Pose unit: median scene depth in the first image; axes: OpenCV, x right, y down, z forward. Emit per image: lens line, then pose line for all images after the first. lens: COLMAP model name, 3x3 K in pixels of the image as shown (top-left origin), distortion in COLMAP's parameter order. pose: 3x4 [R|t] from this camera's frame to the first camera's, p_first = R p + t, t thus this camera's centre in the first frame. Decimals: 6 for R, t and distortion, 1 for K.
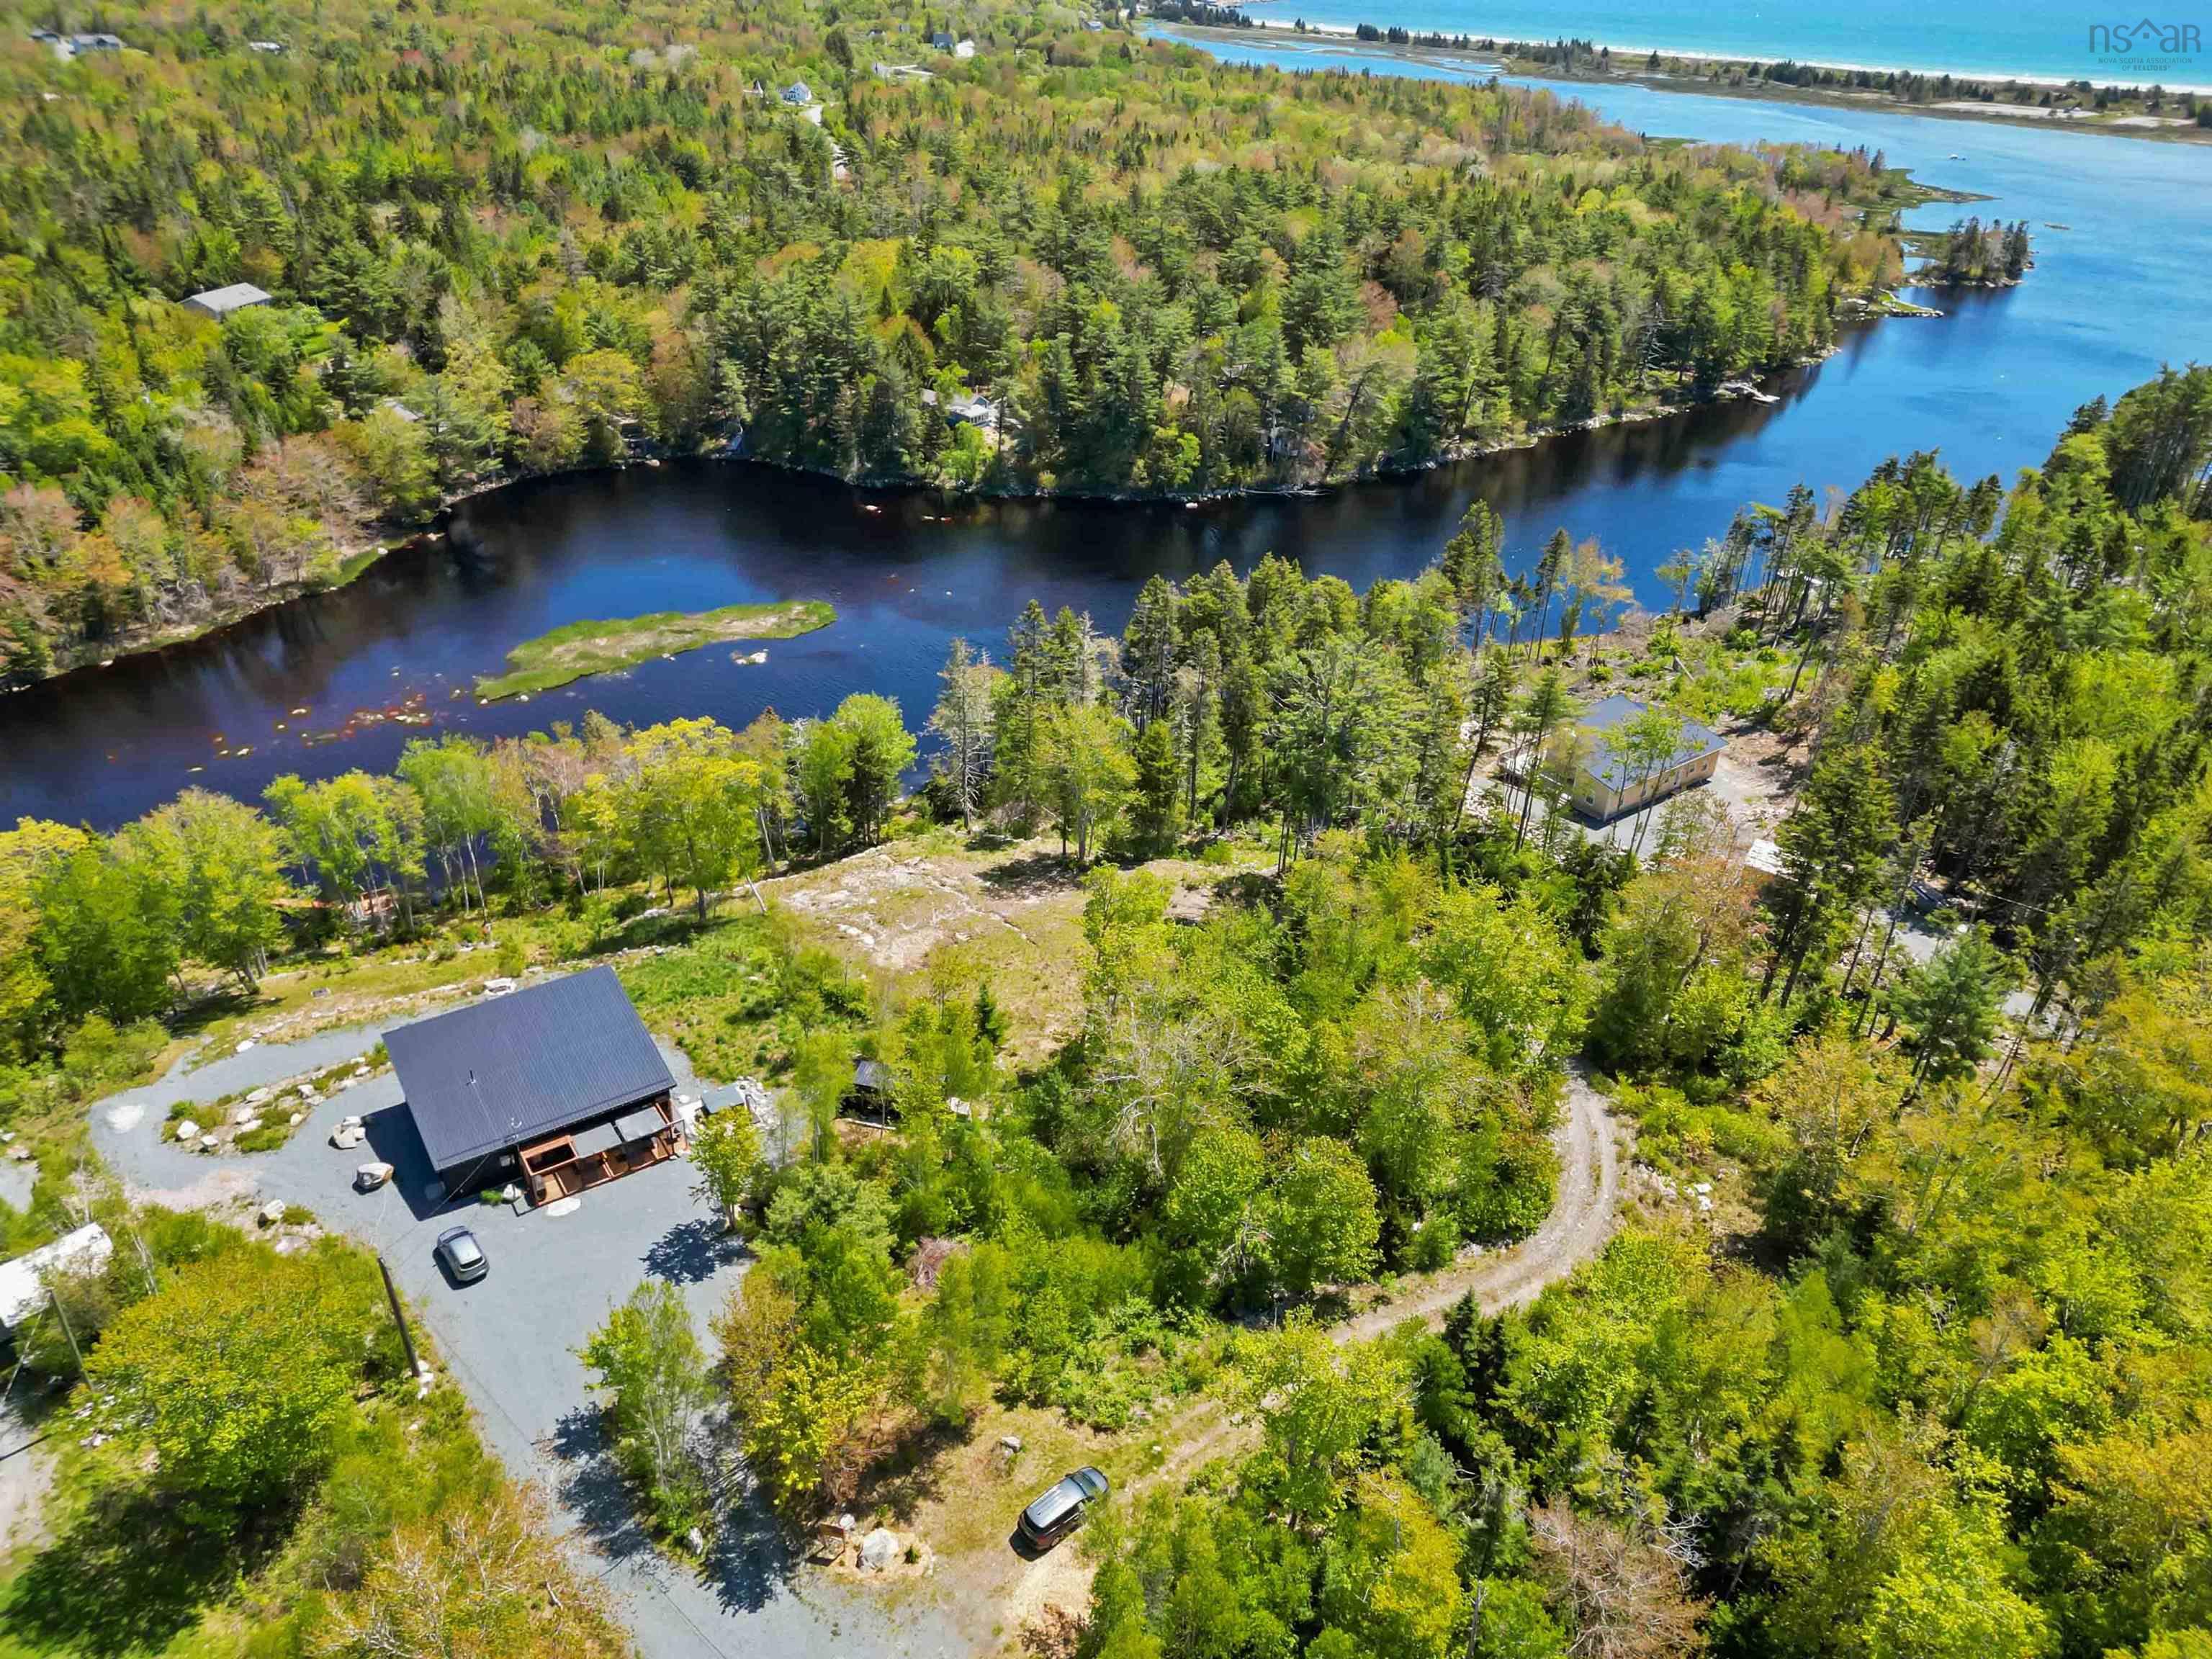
lens RADIAL K [[1535.8, 0, 1087.9], [0, 1535.8, 850.9], [0, 0, 1]] dist [0.070268, -0.051872]
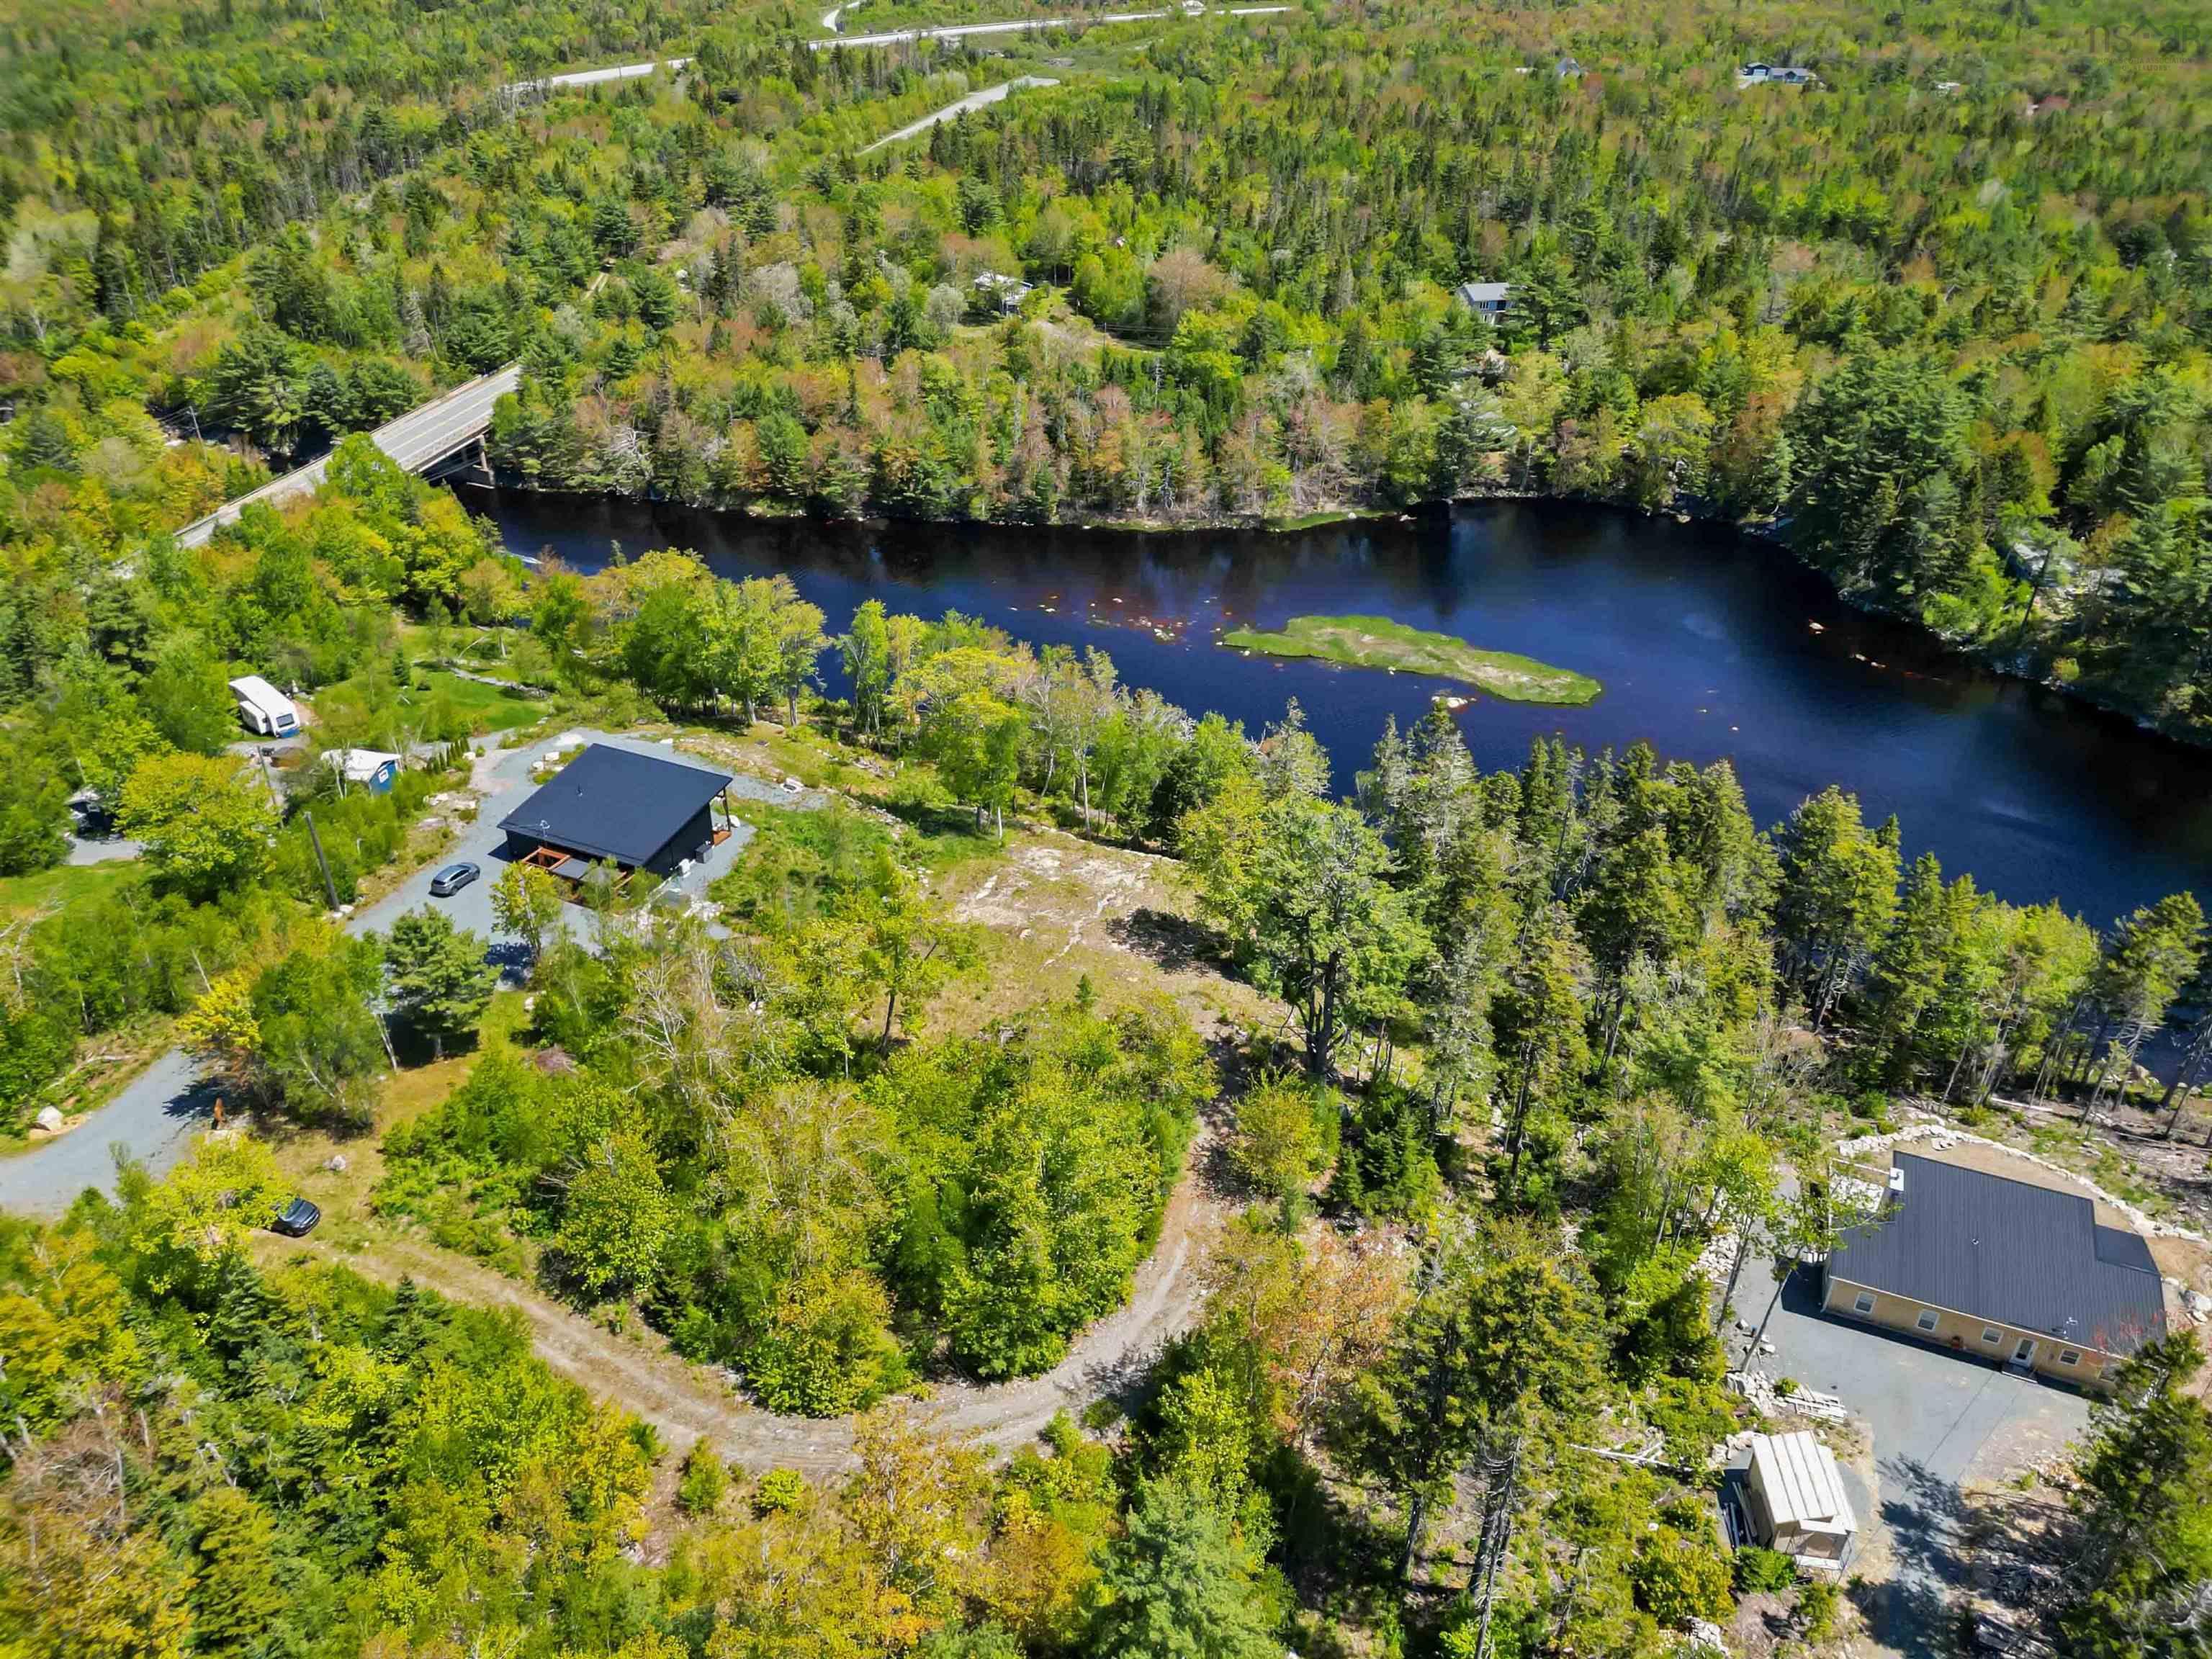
lens RADIAL K [[1540.1, 0, 1097.0], [0, 1540.1, 831.7], [0, 0, 1]] dist [0.072185, -0.065631]
pose [[0.525067, 0.419325, -0.740589, 0.331007], [-0.441601, 0.878119, 0.184106, -0.104876], [0.727525, 0.230377, 0.646246, 0.179193]]
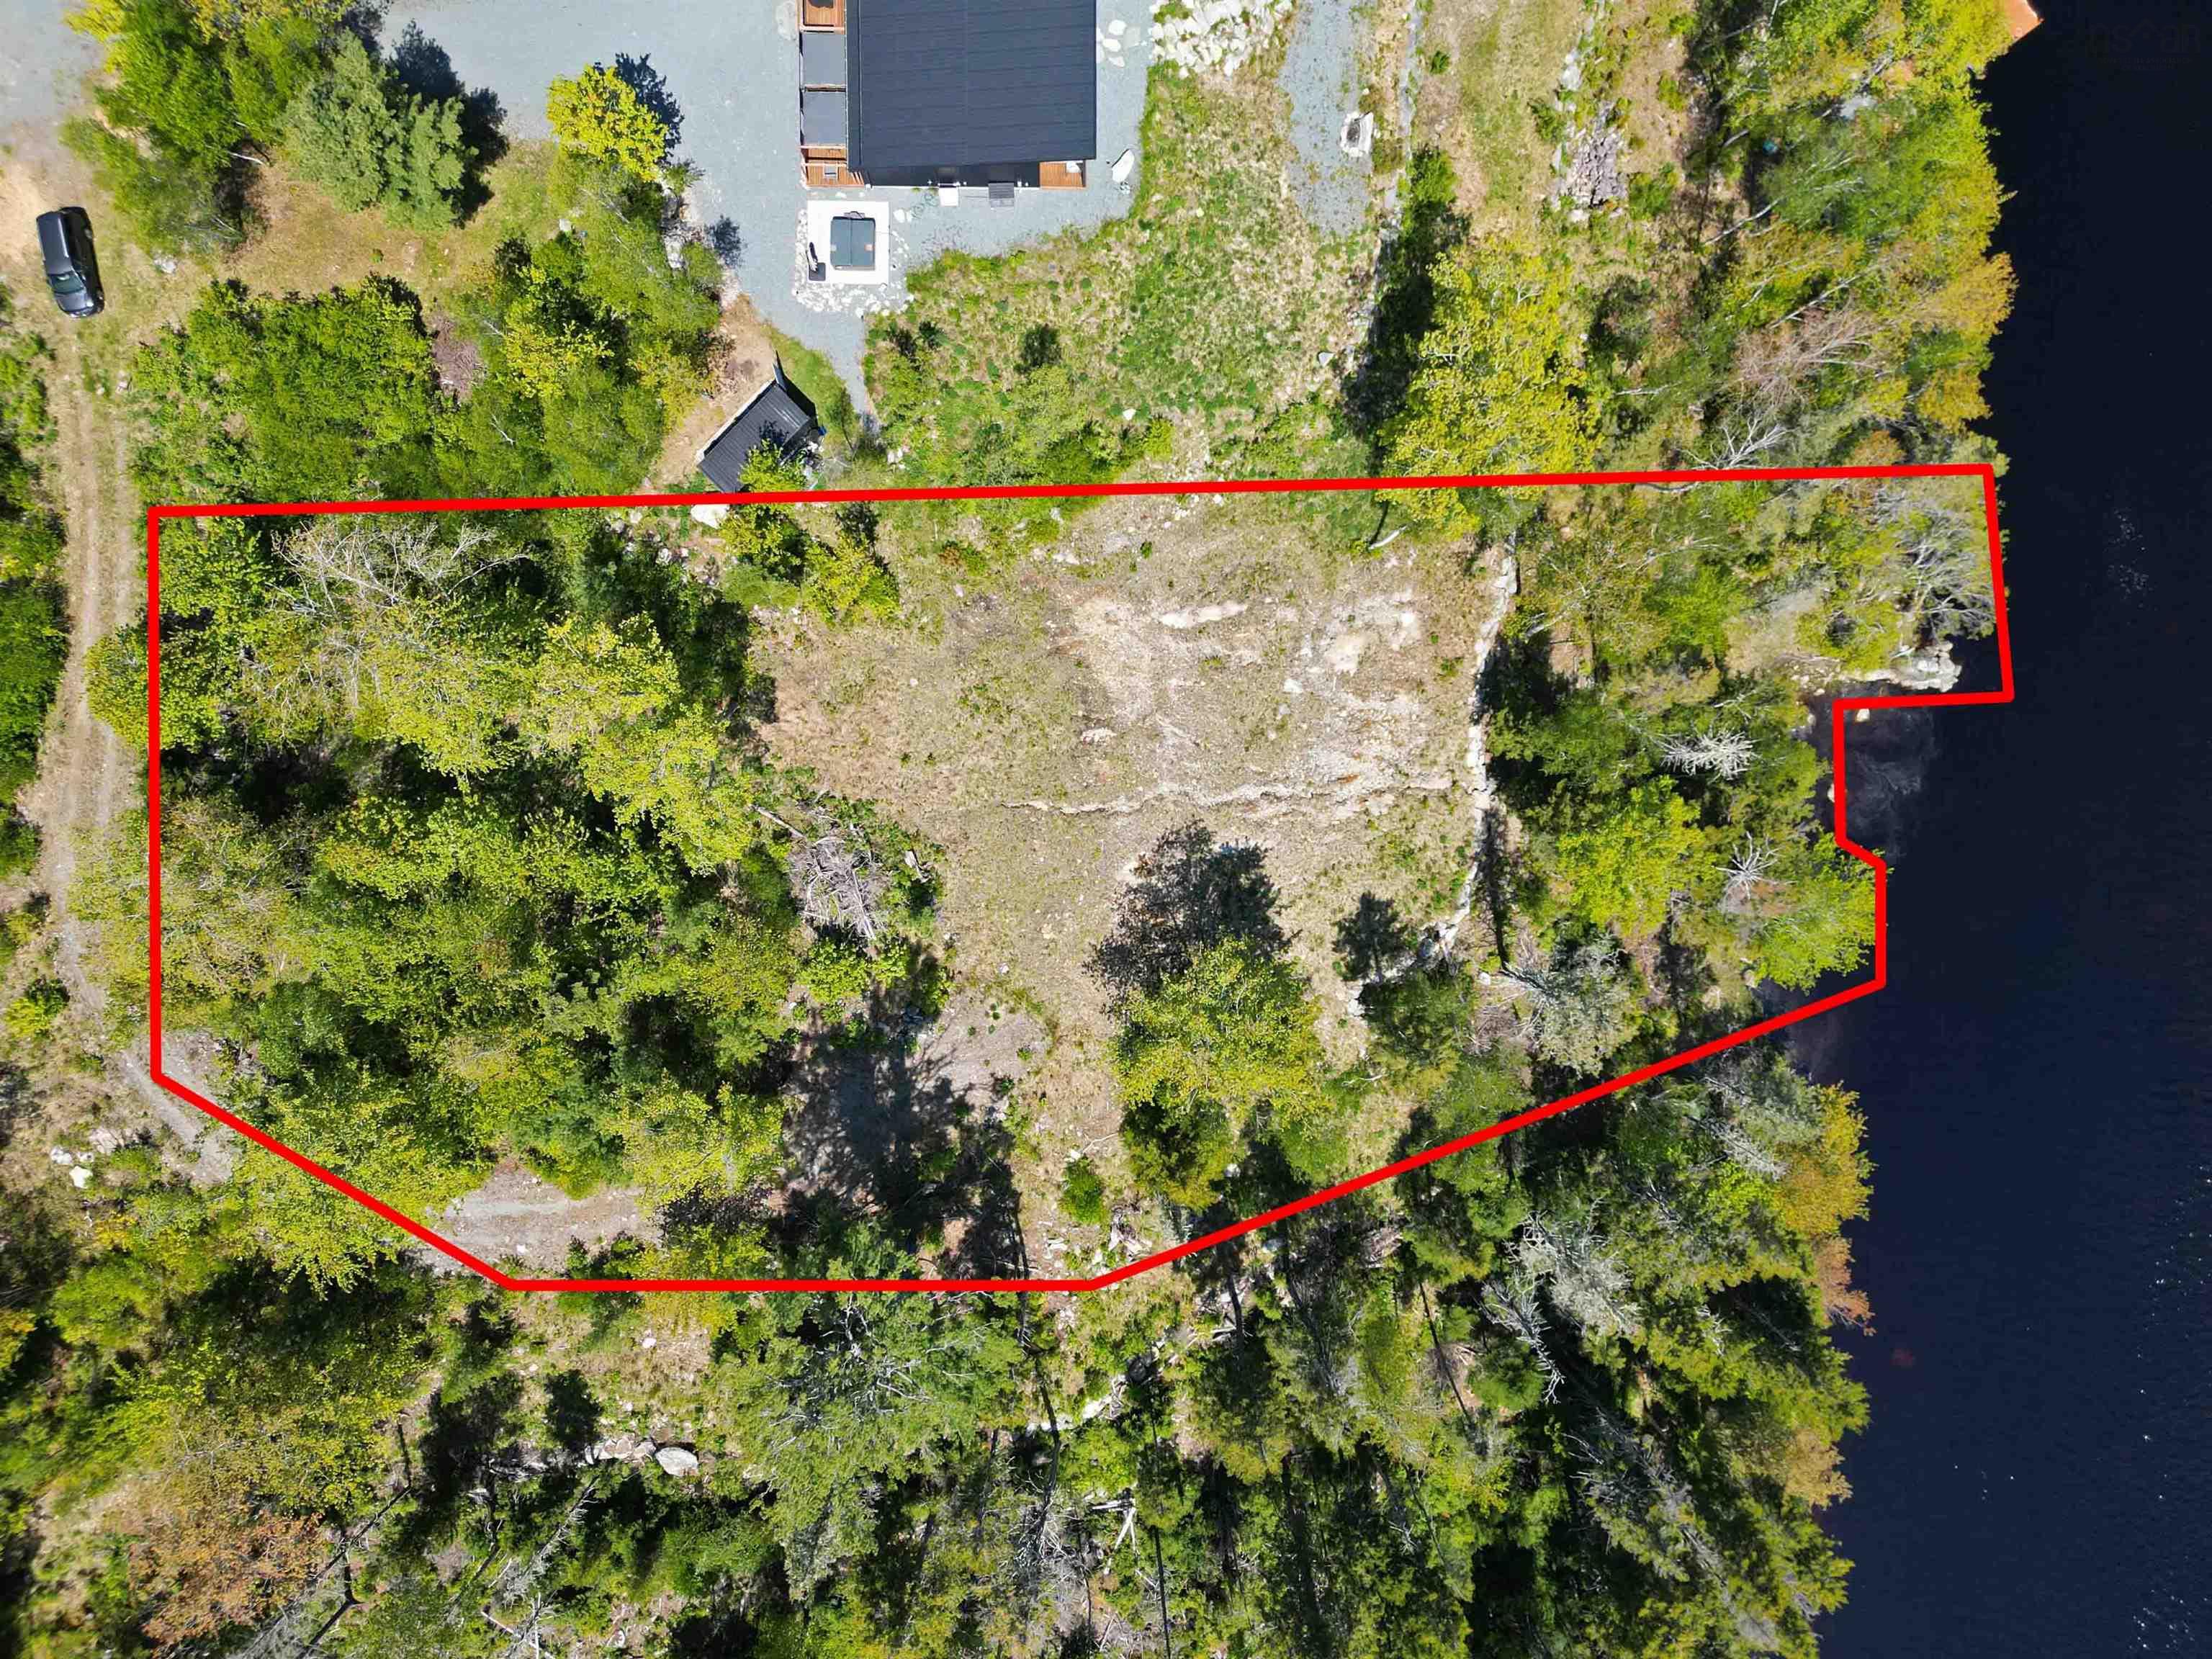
lens RADIAL K [[1540.1, 0, 1097.0], [0, 1540.1, 831.7], [0, 0, 1]] dist [0.072185, -0.065631]
pose [[-0.553728, 0.832094, 0.031704, -0.033047], [-0.432611, -0.320001, 0.842880, -0.263154], [0.711501, 0.453011, 0.537166, 0.323682]]
